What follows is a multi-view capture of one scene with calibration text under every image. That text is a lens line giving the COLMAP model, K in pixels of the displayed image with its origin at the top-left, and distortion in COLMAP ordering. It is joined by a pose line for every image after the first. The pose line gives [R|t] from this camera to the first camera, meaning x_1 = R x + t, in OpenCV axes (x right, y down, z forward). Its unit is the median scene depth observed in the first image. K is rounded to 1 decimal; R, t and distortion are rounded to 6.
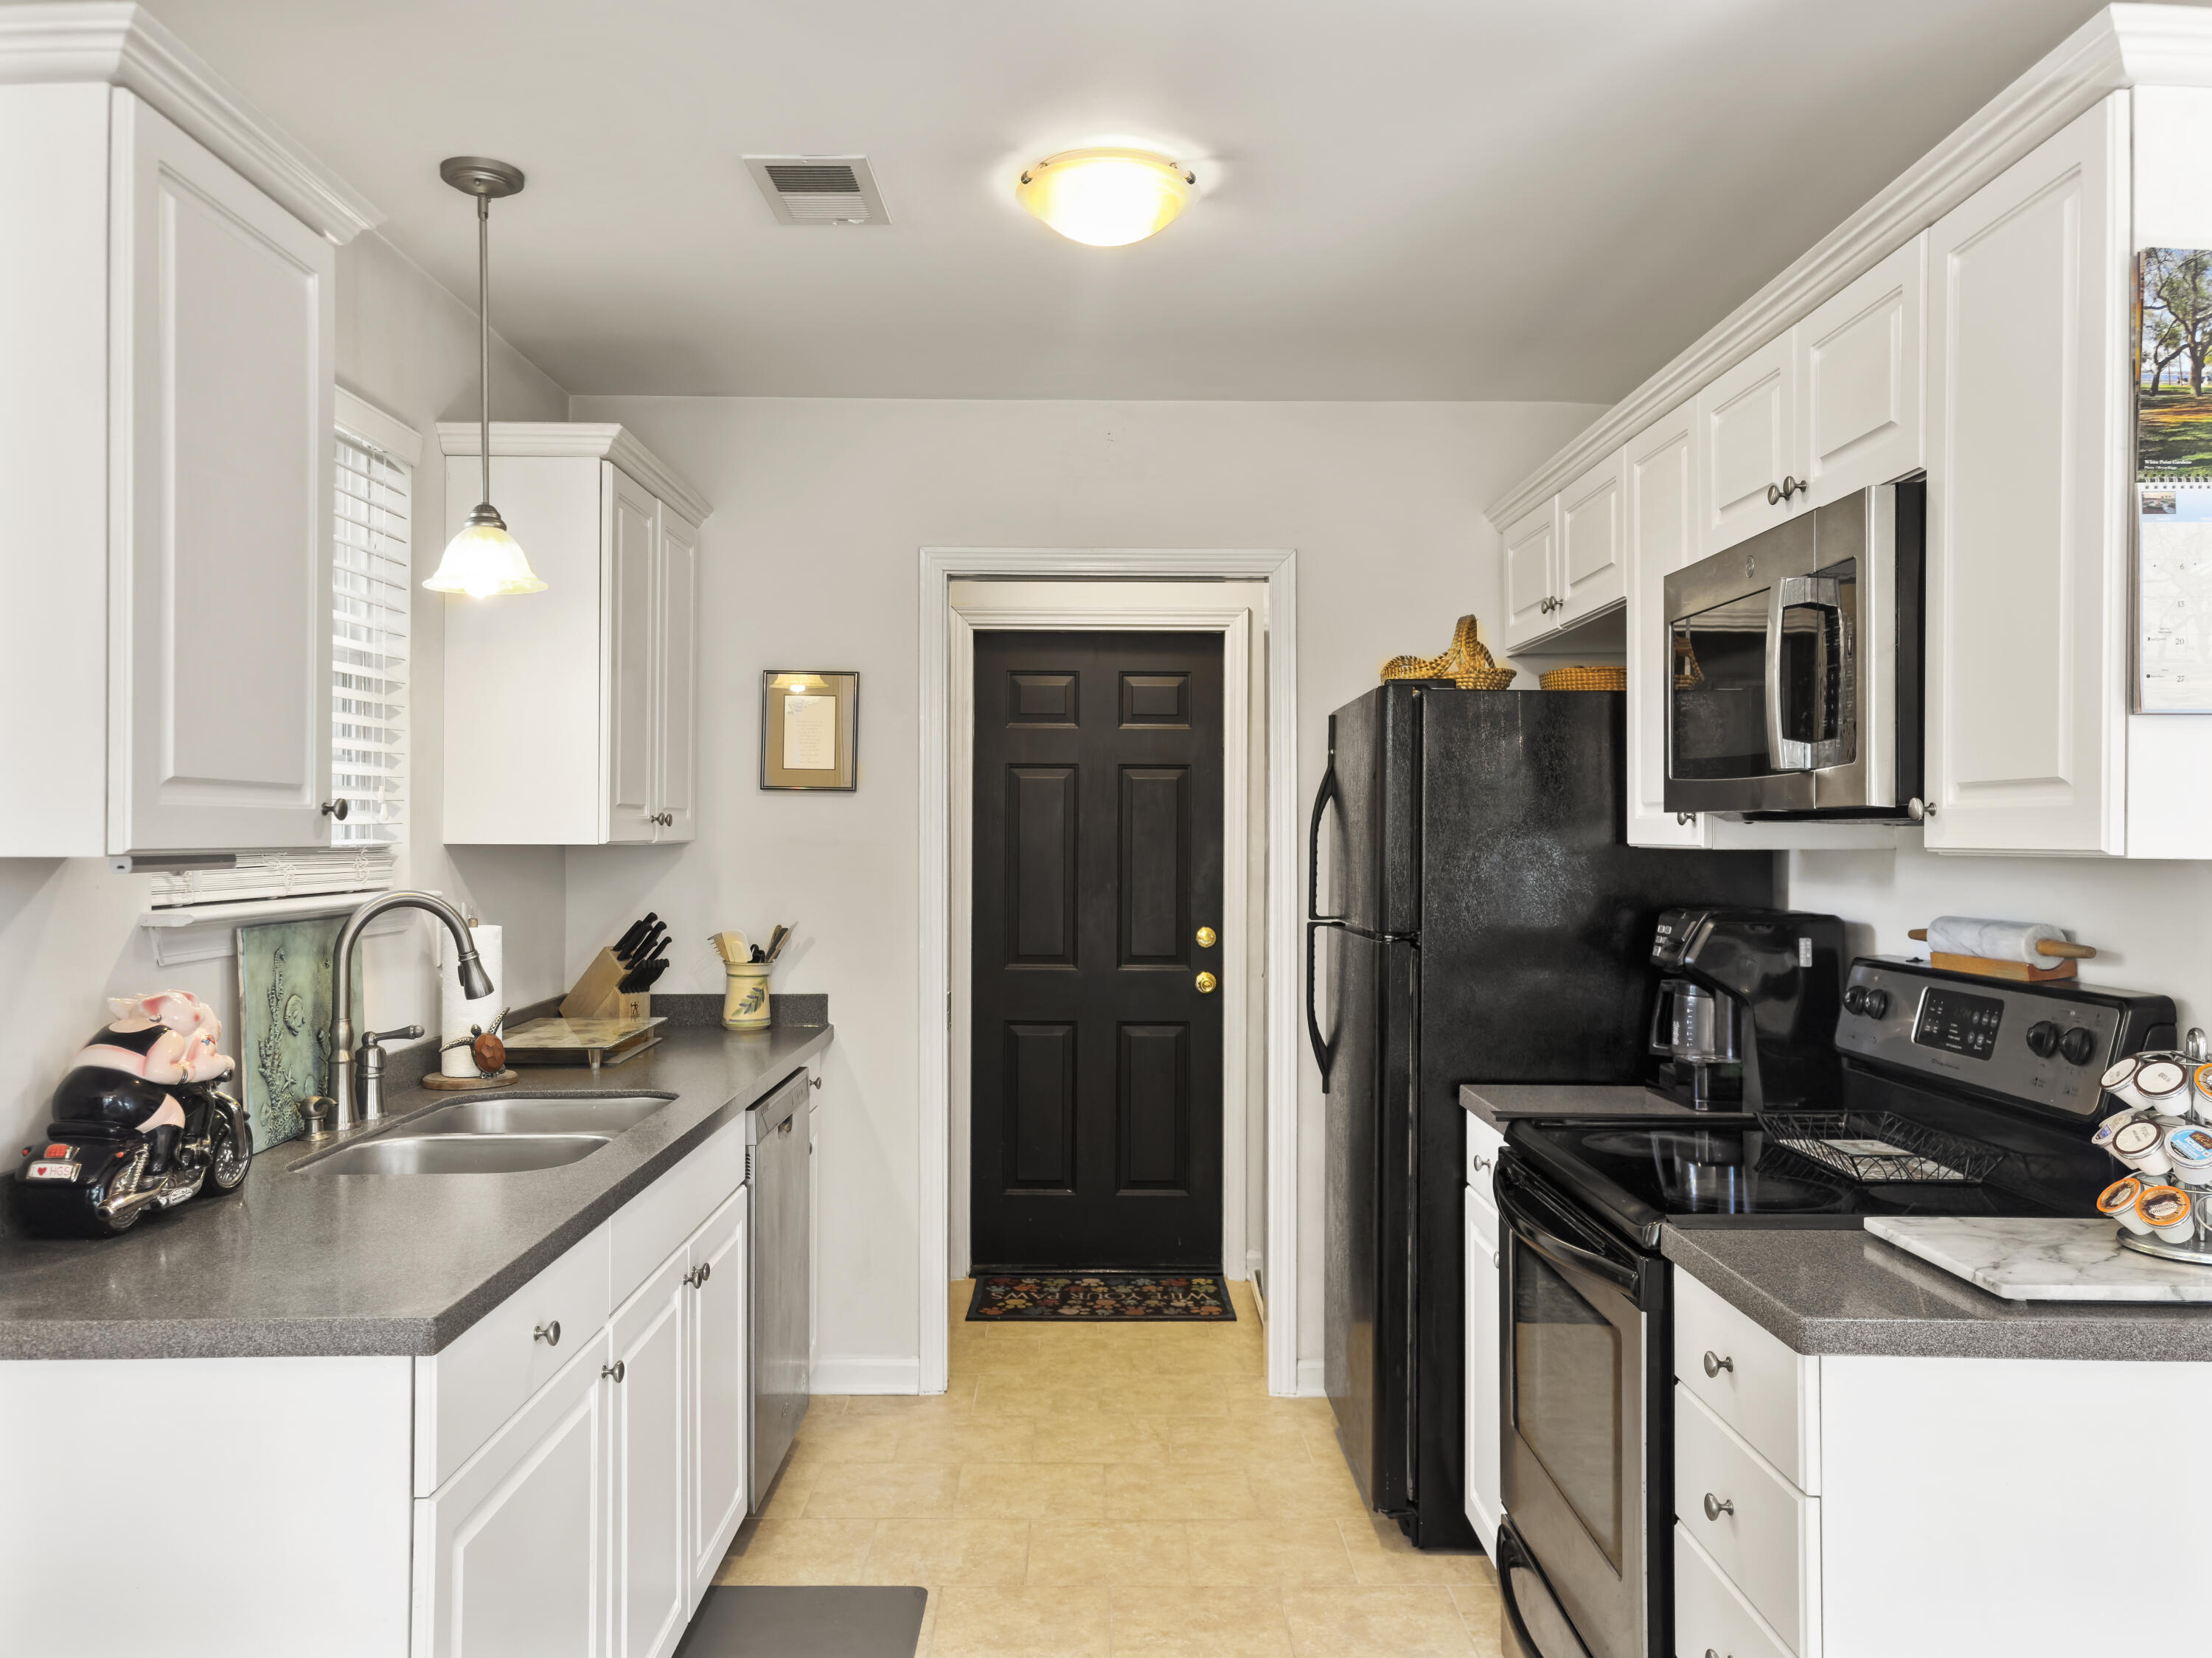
lens RADIAL K [[1700.5, 0, 1107.8], [0, 1700.5, 808.7], [0, 0, 1]] dist [0.006636, -0.001134]
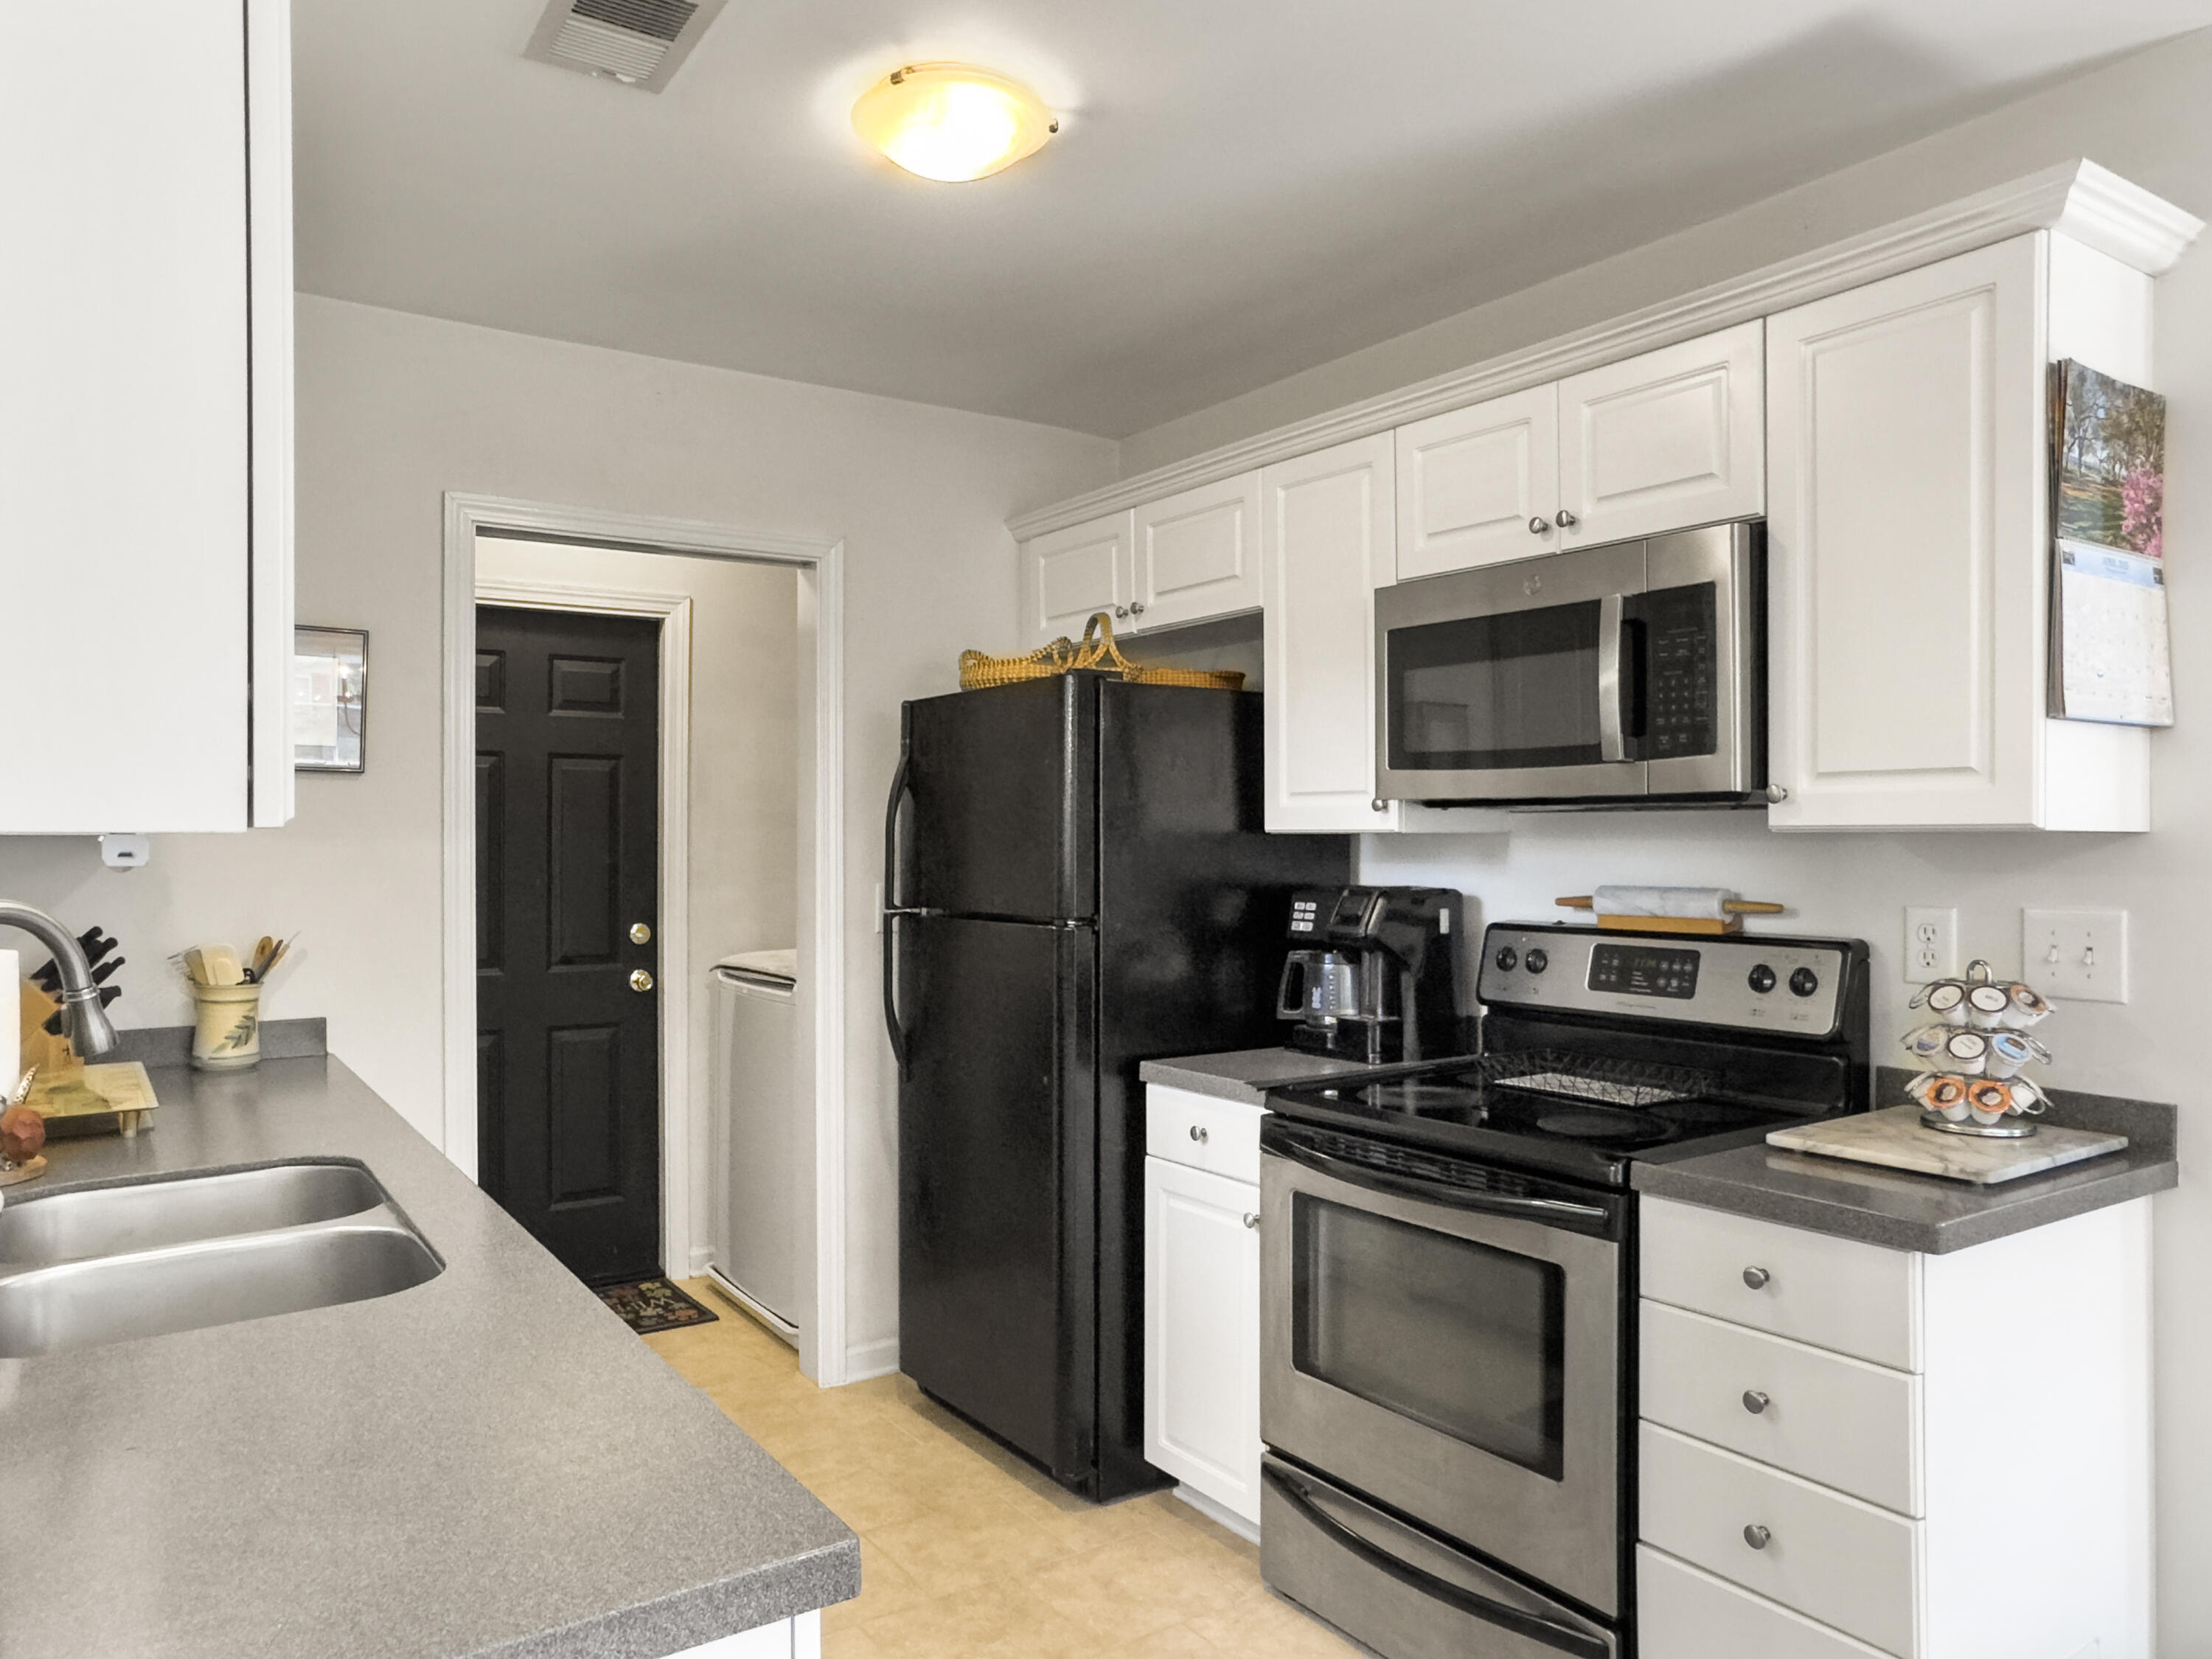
lens RADIAL K [[1502.3, 0, 1106.0], [0, 1502.3, 829.5], [0, 0, 1]] dist [-0.108873, 0.133191]
pose [[0.830548, -0.001606, 0.556945, -0.306380], [-0.004518, 0.999944, 0.009621, 0.010825], [-0.556929, -0.010507, 0.830494, 0.236771]]
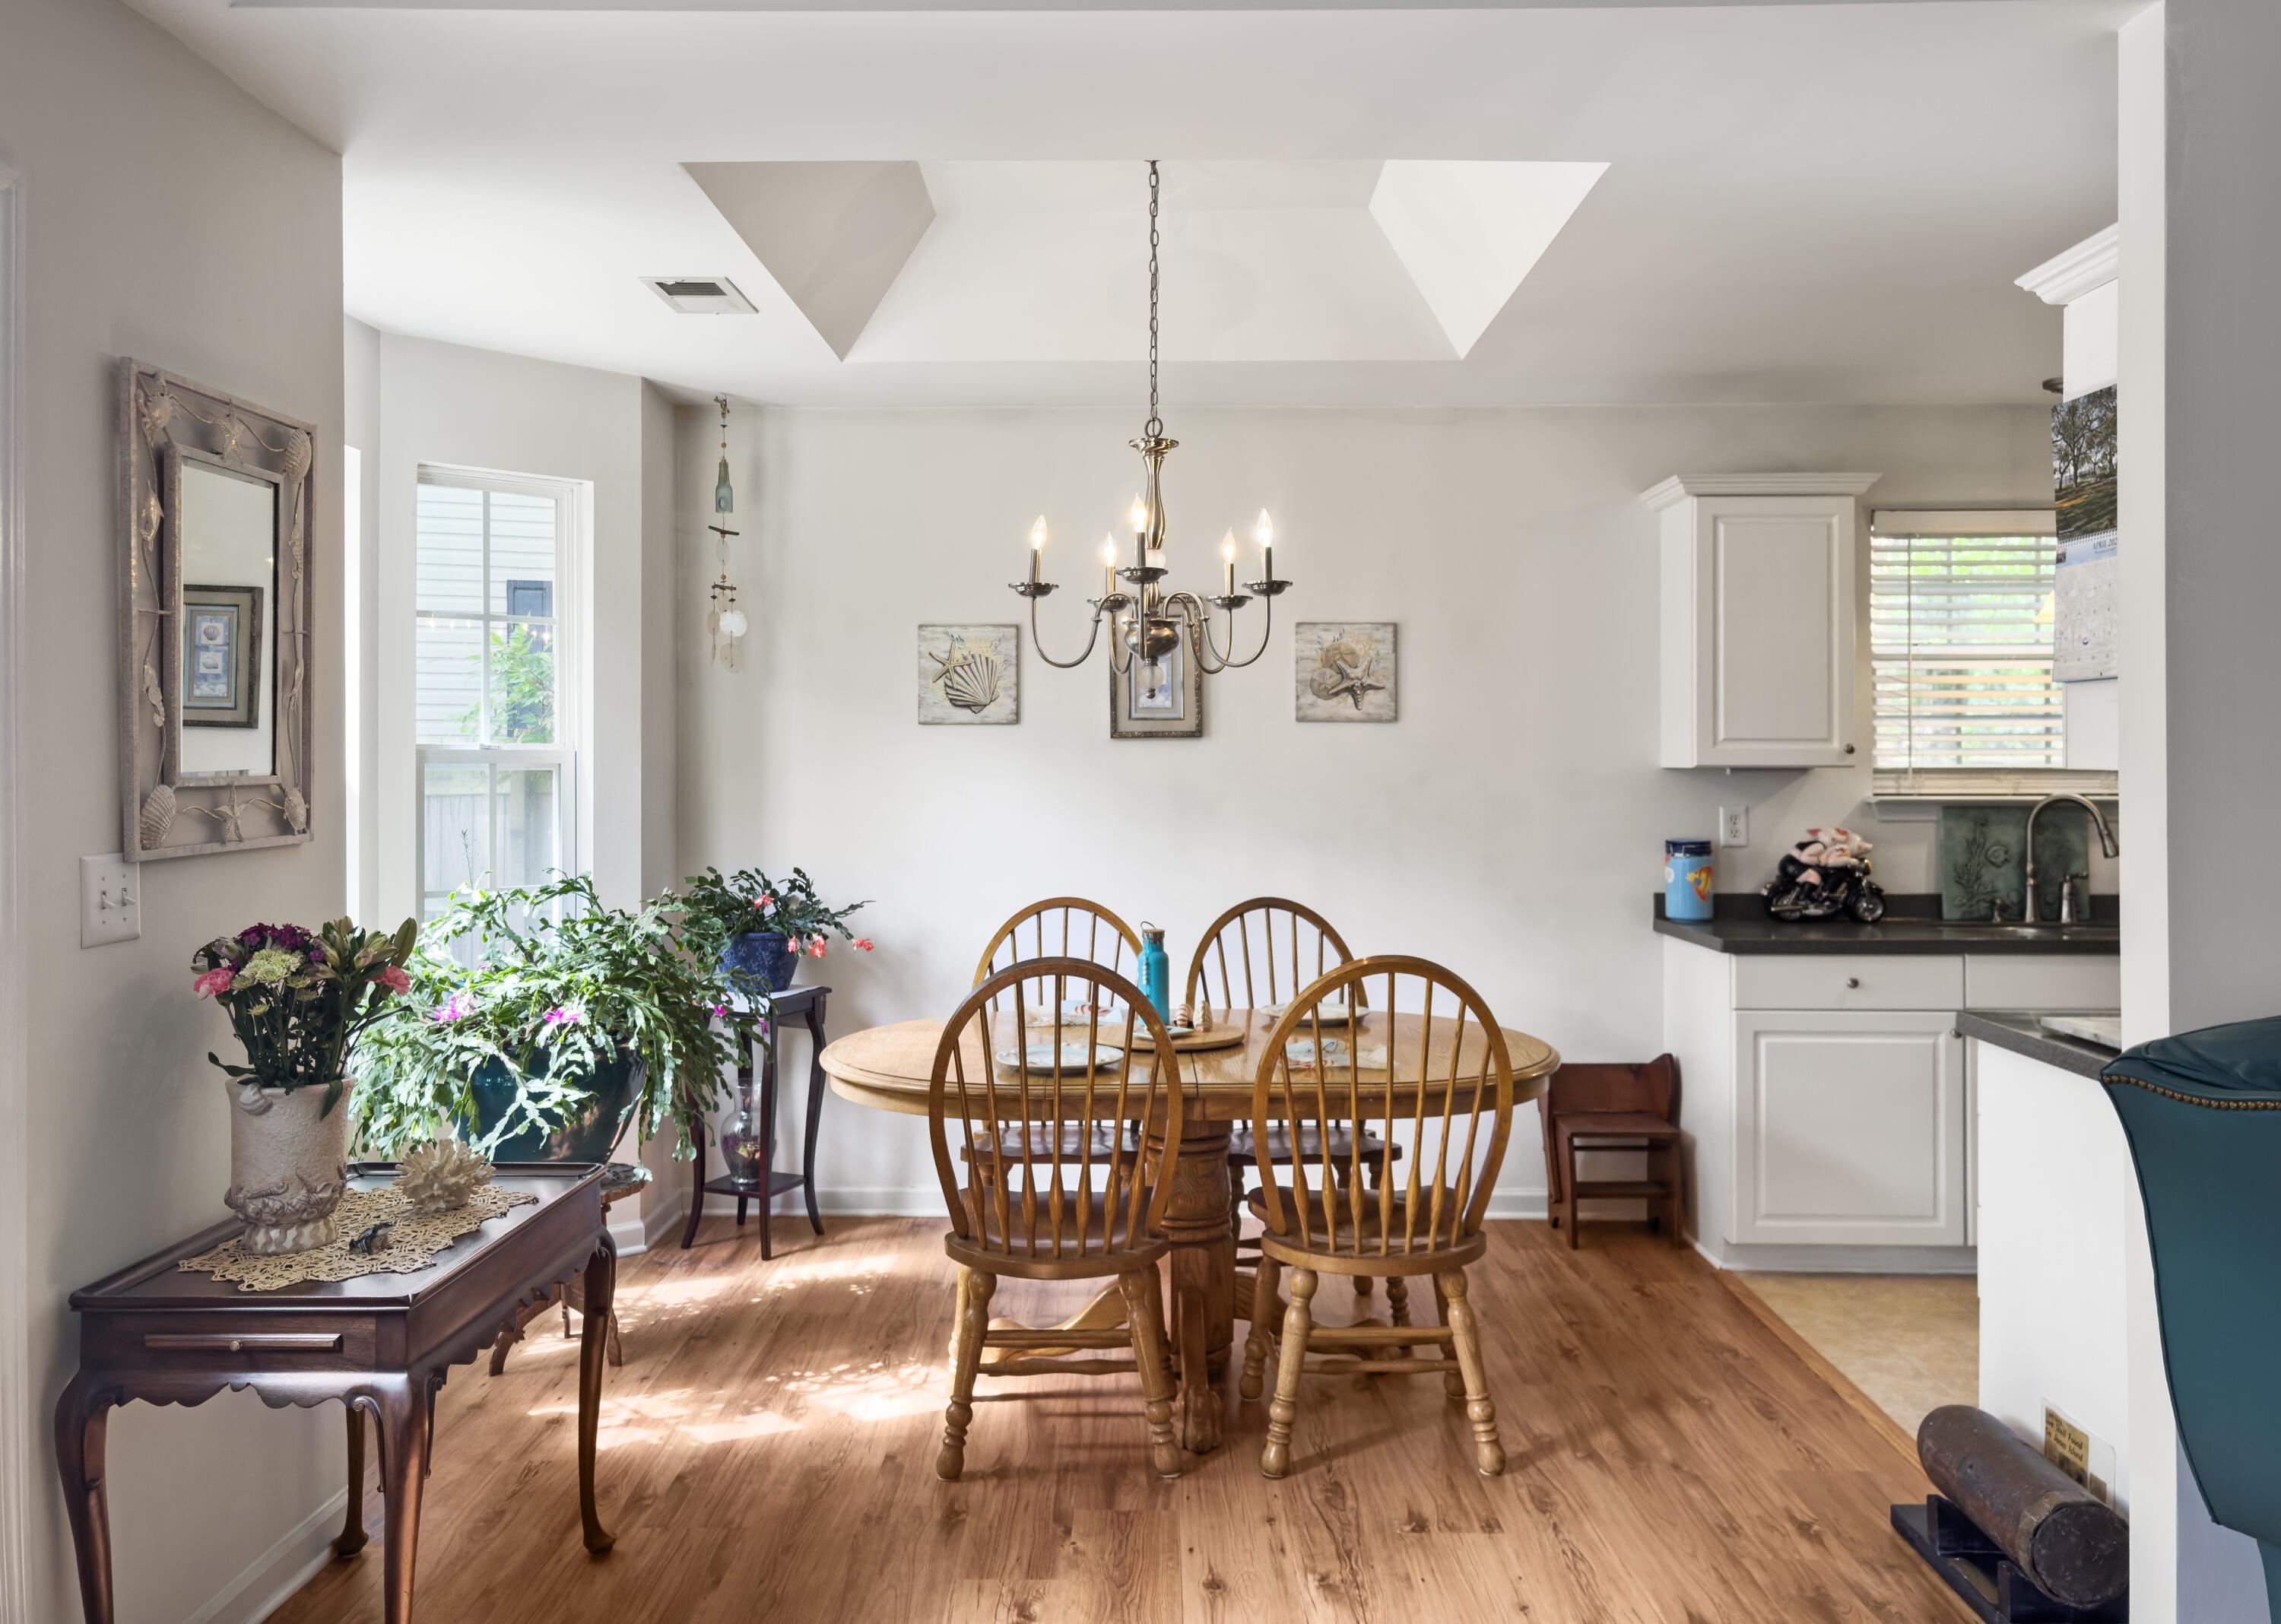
lens RADIAL K [[1696.4, 0, 1148.0], [0, 1696.4, 751.3], [0, 0, 1]] dist [0.000260, 0.001928]
pose [[-0.009574, -0.009491, -0.999909, 1.117903], [0.013424, 0.999864, -0.009619, 0.007908], [0.999864, -0.013515, -0.009445, 0.056832]]
